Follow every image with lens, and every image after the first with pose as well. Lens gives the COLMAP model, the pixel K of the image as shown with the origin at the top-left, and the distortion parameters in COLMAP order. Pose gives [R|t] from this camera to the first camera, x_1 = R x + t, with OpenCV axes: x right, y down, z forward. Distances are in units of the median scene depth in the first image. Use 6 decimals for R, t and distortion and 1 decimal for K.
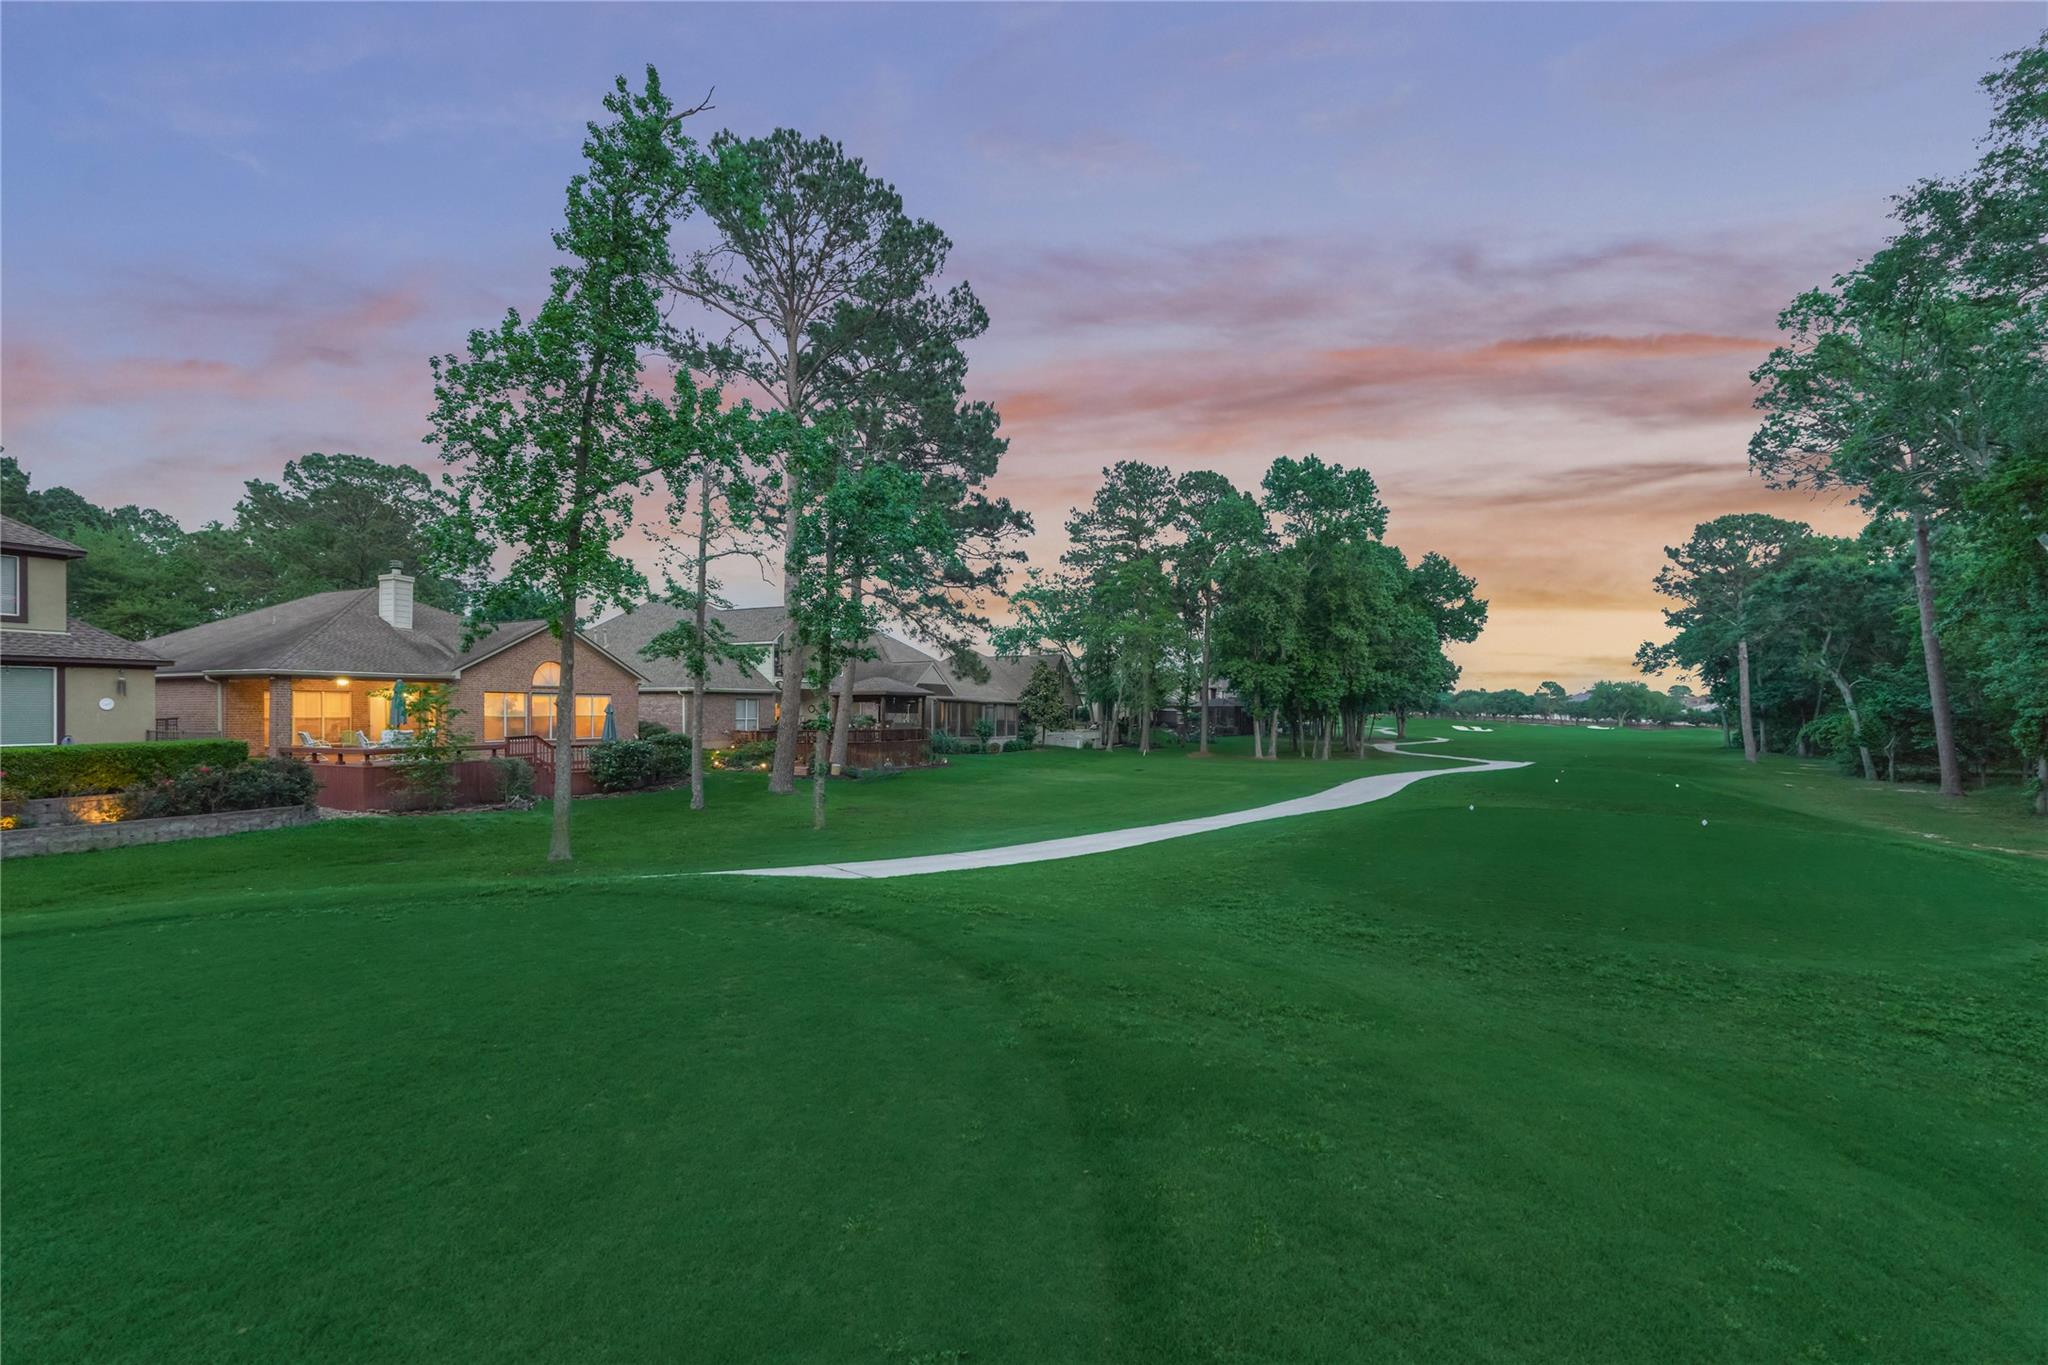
lens RADIAL K [[945.4, 0, 1006.7], [0, 945.4, 694.1], [0, 0, 1]] dist [-0.014933, -0.000463]
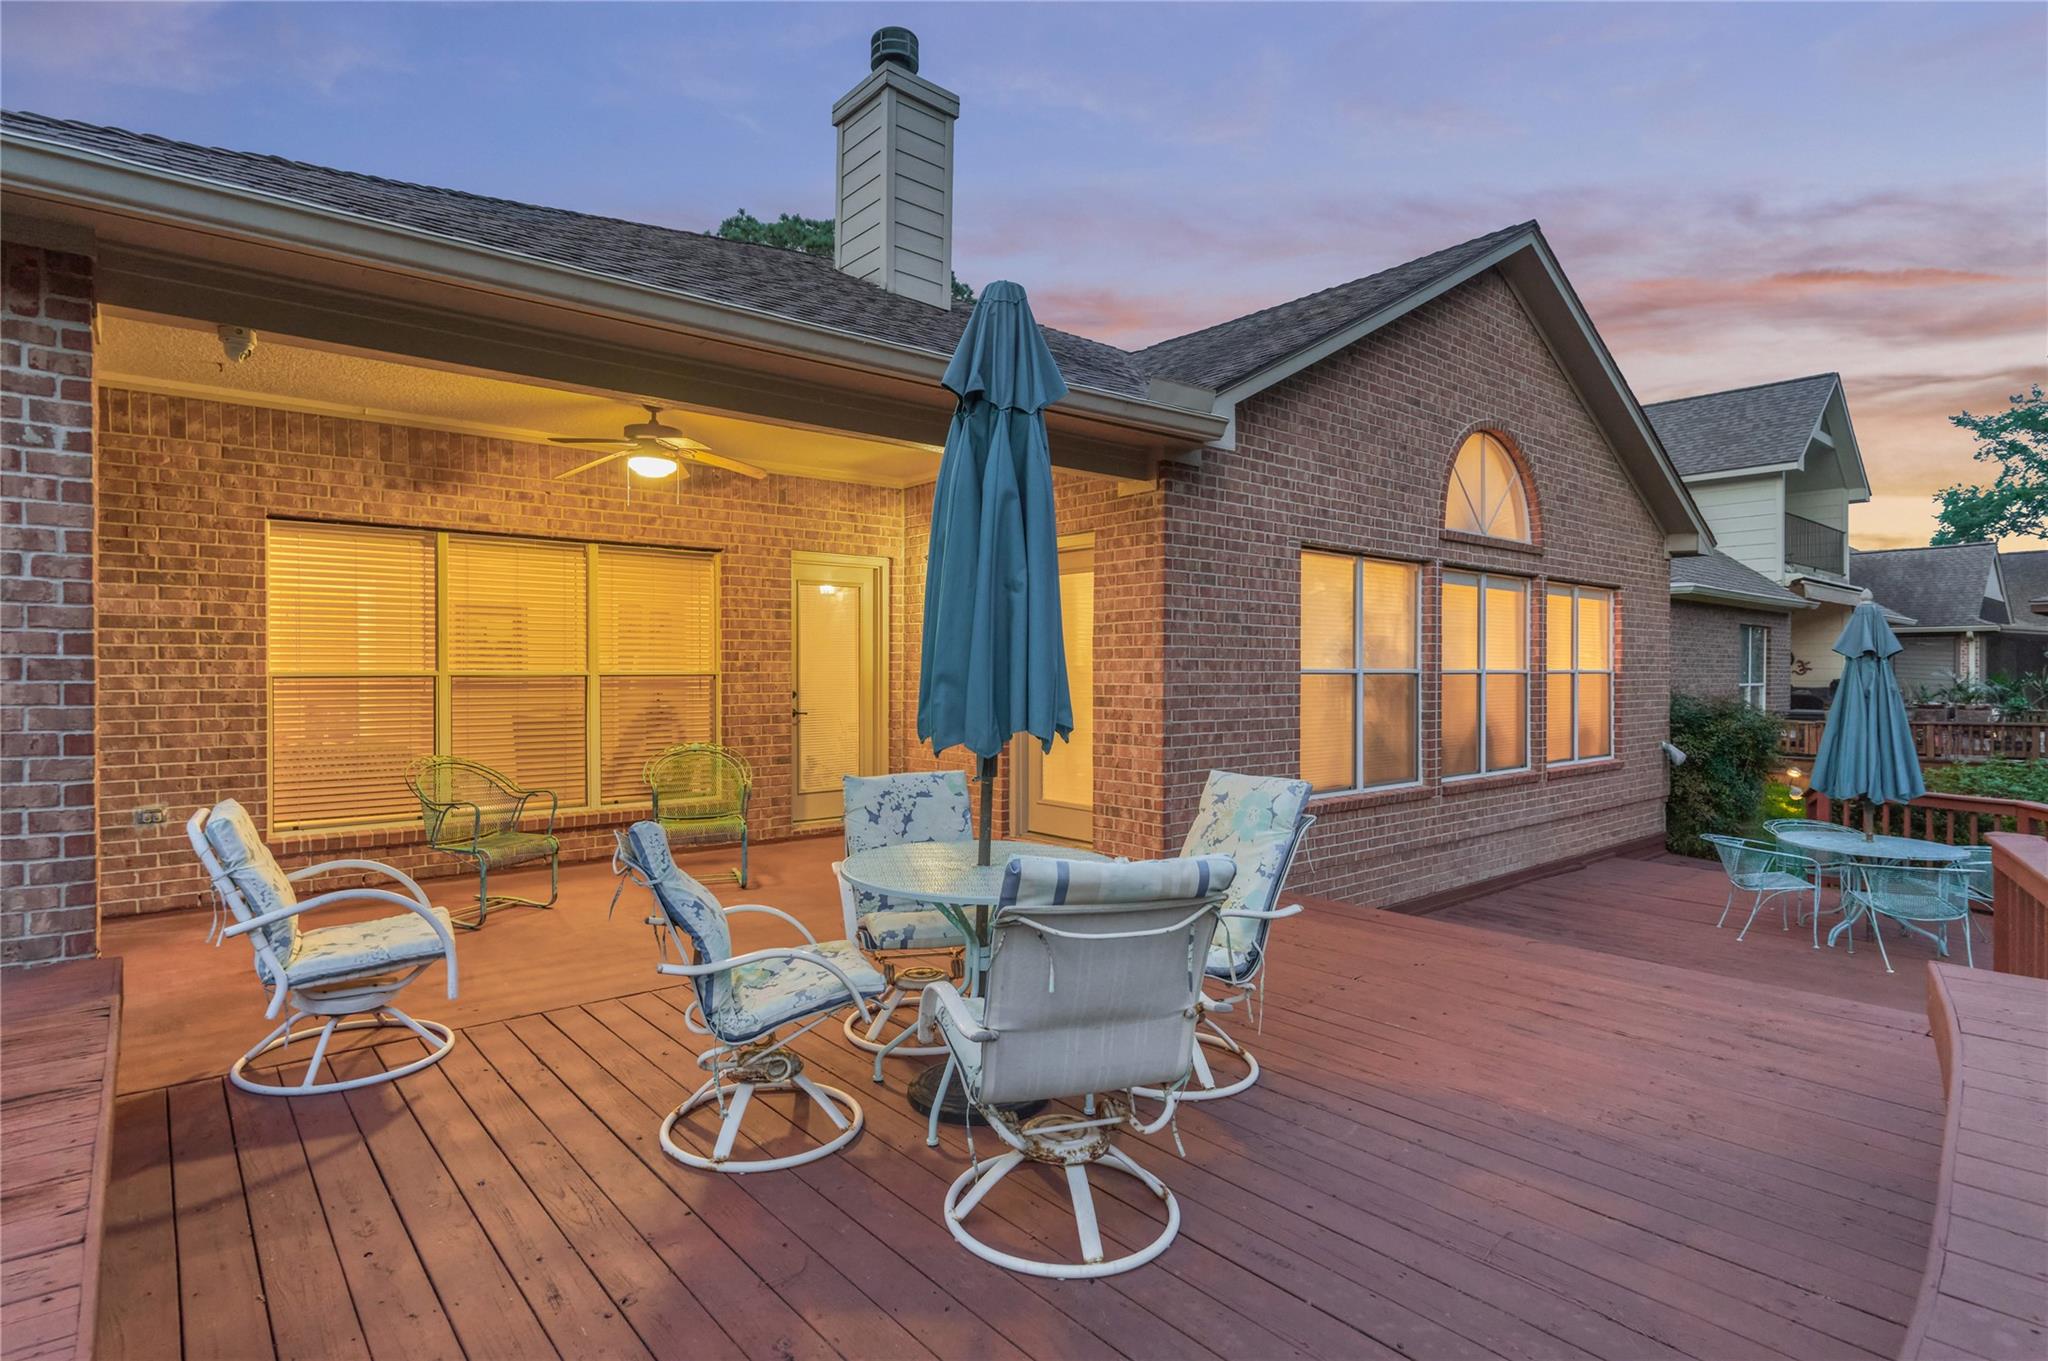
lens RADIAL K [[1029.5, 0, 986.8], [0, 1029.5, 672.9], [0, 0, 1]] dist [-0.004171, -0.000949]
pose [[0.902118, 0.002438, -0.431483, -0.549722], [0.006359, 0.999800, 0.018946, 0.020515], [0.431443, -0.019835, 0.901922, 0.823739]]
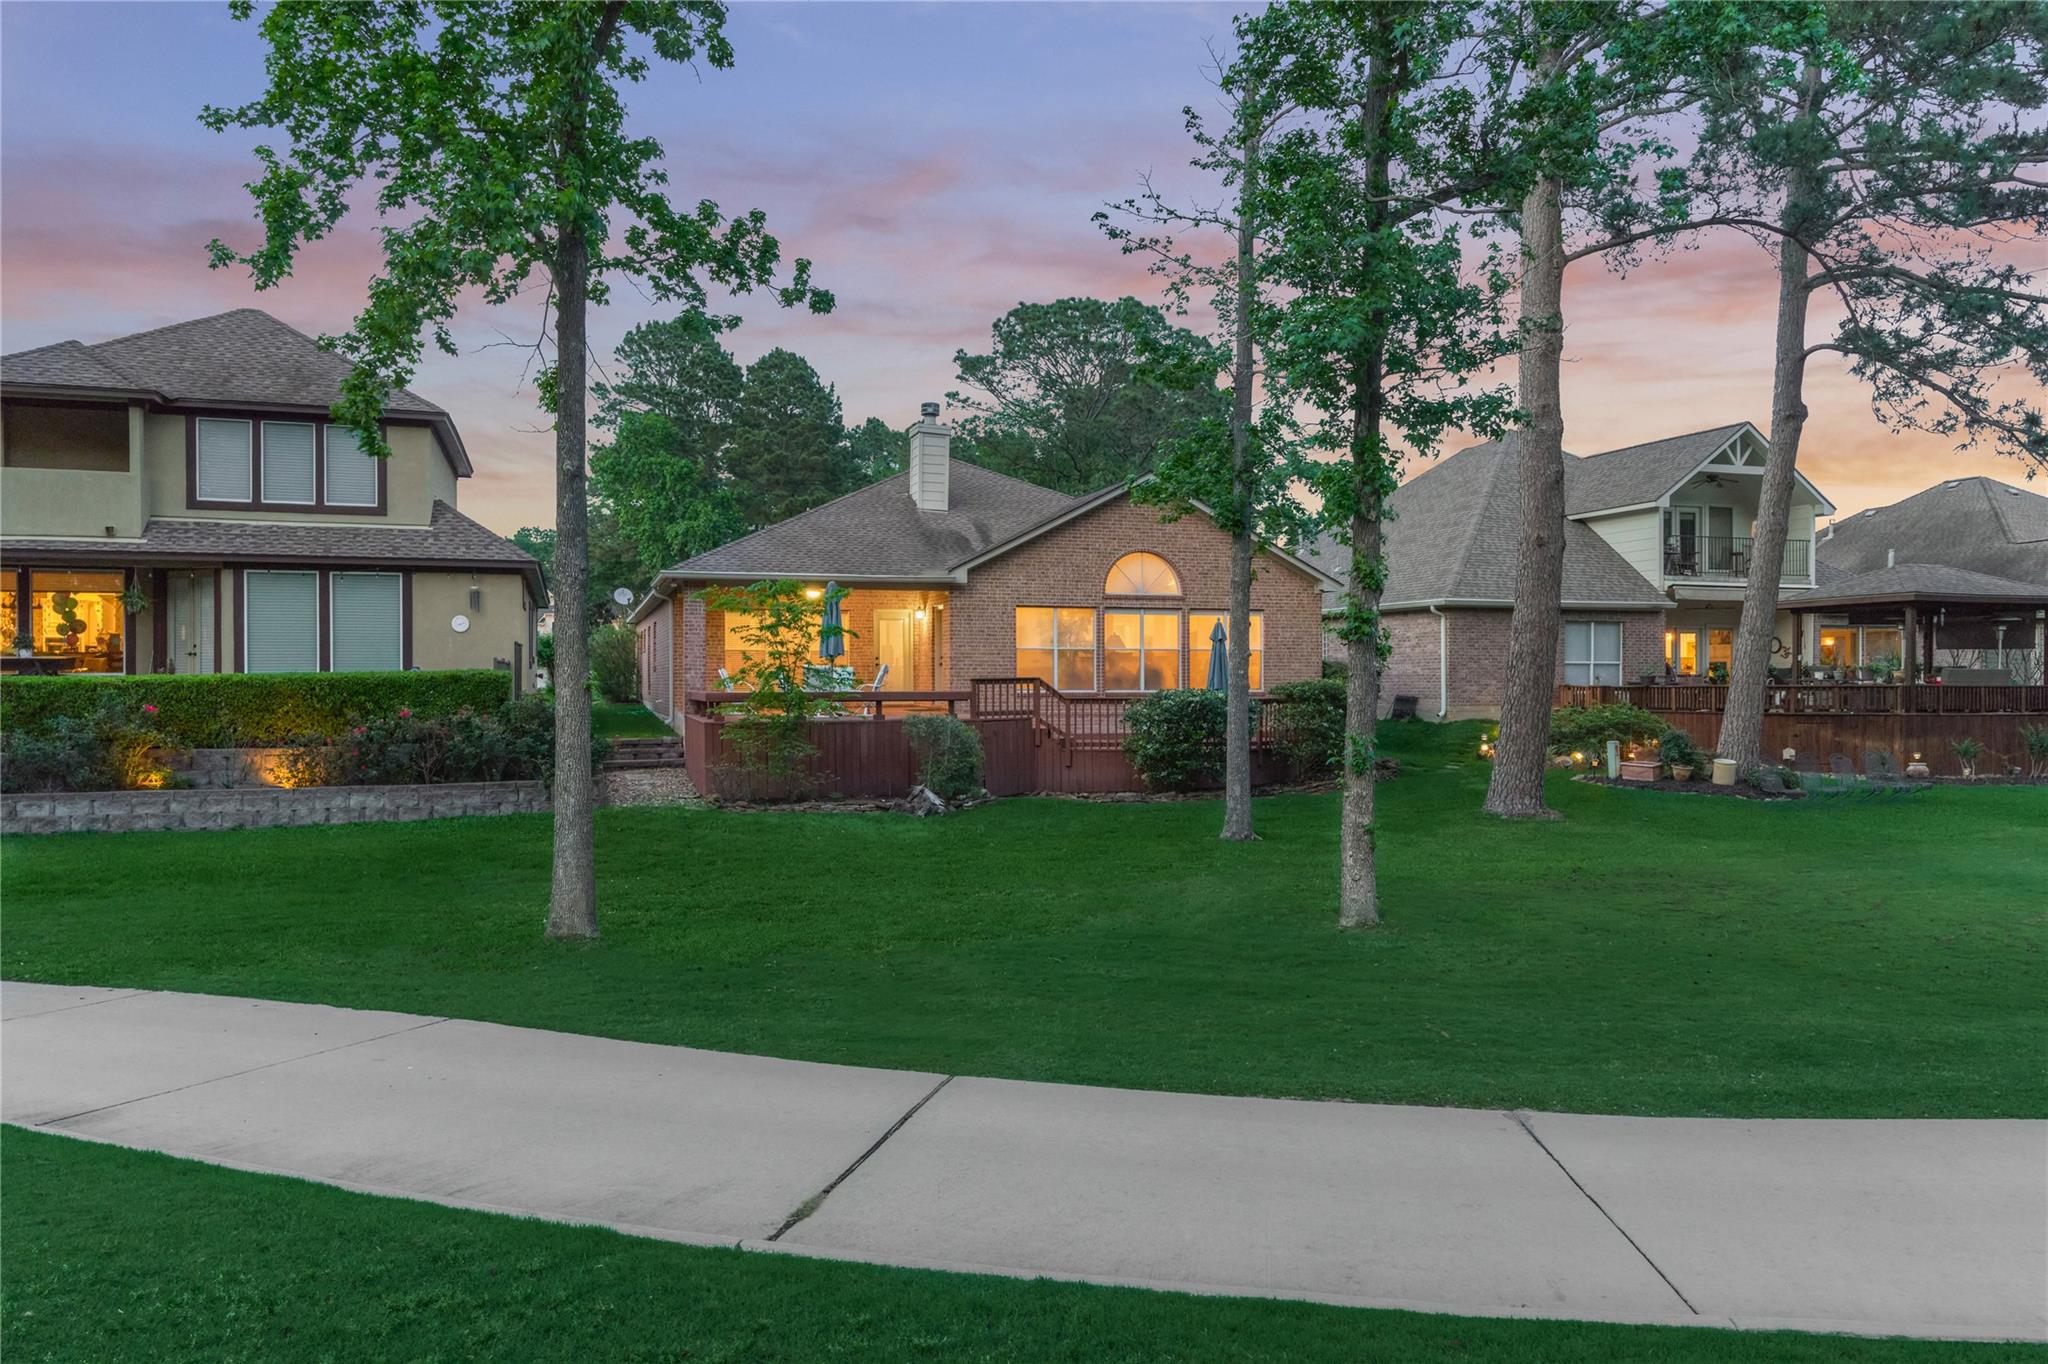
lens RADIAL K [[1381.1, 0, 1024.0], [0, 1381.1, 682.0], [0, 0, 1]] dist [-0.002474, 0.000239]
pose [[0.681636, 0.003318, -0.731683, 0.073086], [0.011942, 0.999806, 0.015659, 0.032853], [0.731594, -0.019412, 0.681465, 0.446354]]
